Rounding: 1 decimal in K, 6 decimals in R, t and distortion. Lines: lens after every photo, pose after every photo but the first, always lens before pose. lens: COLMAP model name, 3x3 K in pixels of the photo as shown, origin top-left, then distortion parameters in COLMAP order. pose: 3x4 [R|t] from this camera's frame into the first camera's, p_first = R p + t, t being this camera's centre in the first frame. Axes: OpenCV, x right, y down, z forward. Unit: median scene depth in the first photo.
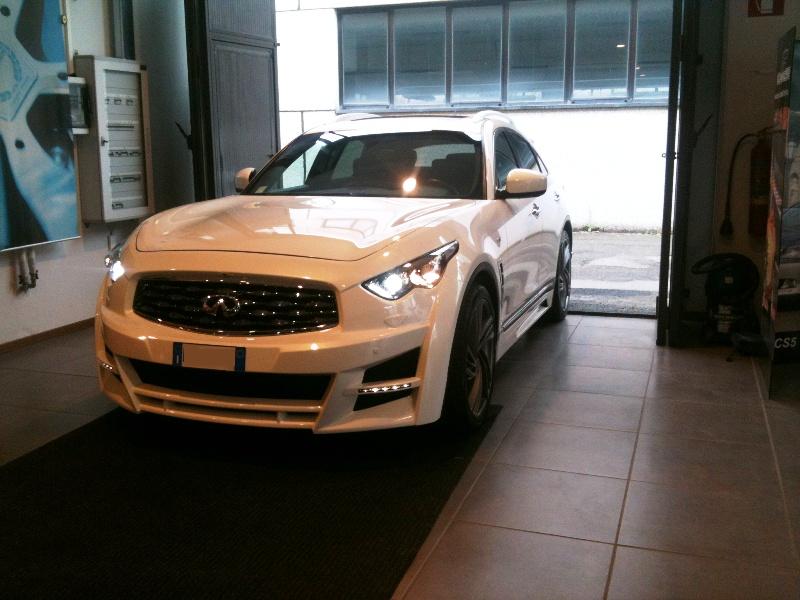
lens RADIAL K [[849.0, 0, 400.0], [0, 849.0, 300.0], [0, 0, 1]] dist [0.139851, -0.377457]
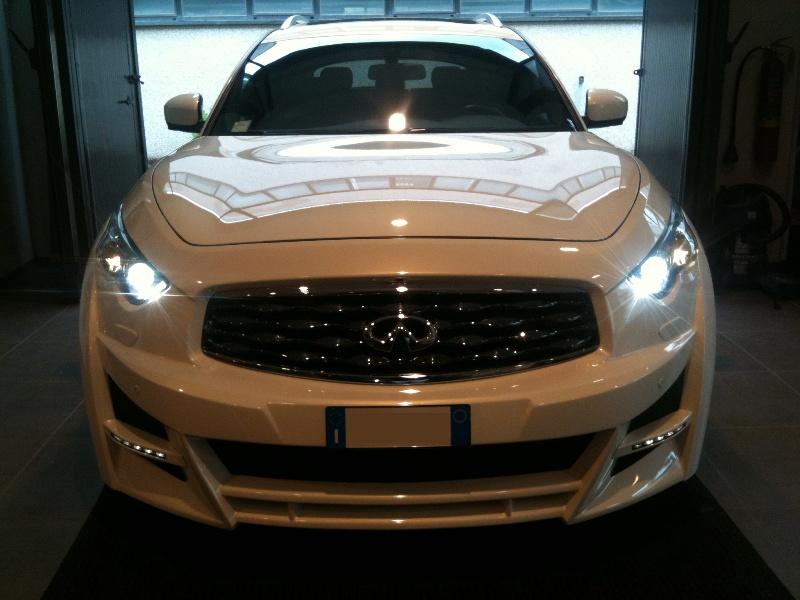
lens RADIAL K [[849.0, 0, 400.0], [0, 849.0, 300.0], [0, 0, 1]] dist [0.139851, -0.377457]
pose [[0.939209, -0.096361, 0.329547, -0.398671], [0.068507, 0.993104, 0.095142, -0.071538], [-0.336442, -0.066782, 0.939333, 0.461365]]
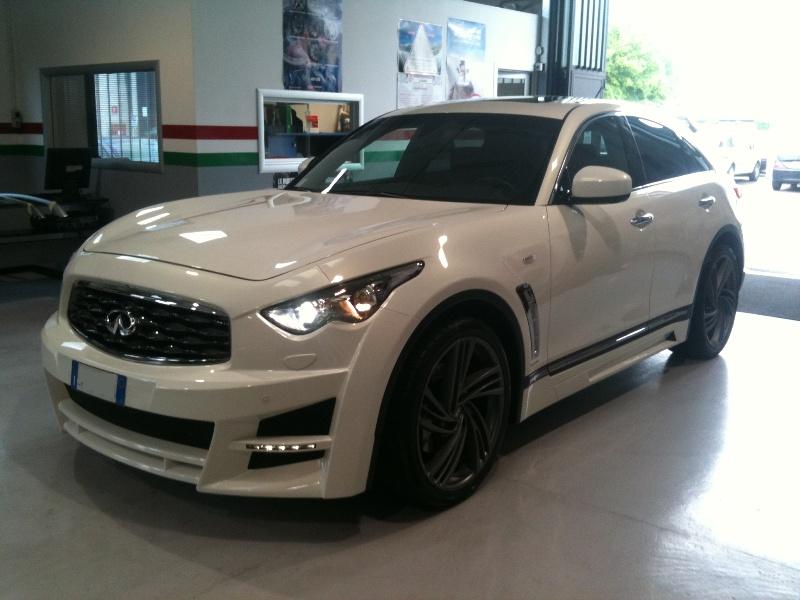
lens RADIAL K [[855.5, 0, 400.0], [0, 855.5, 300.0], [0, 0, 1]] dist [0.283344, 0.001122]
pose [[0.944902, 0.079806, -0.317476, 0.316748], [-0.073860, 0.996795, 0.030743, -0.060612], [0.318912, -0.005600, 0.947768, 0.278737]]
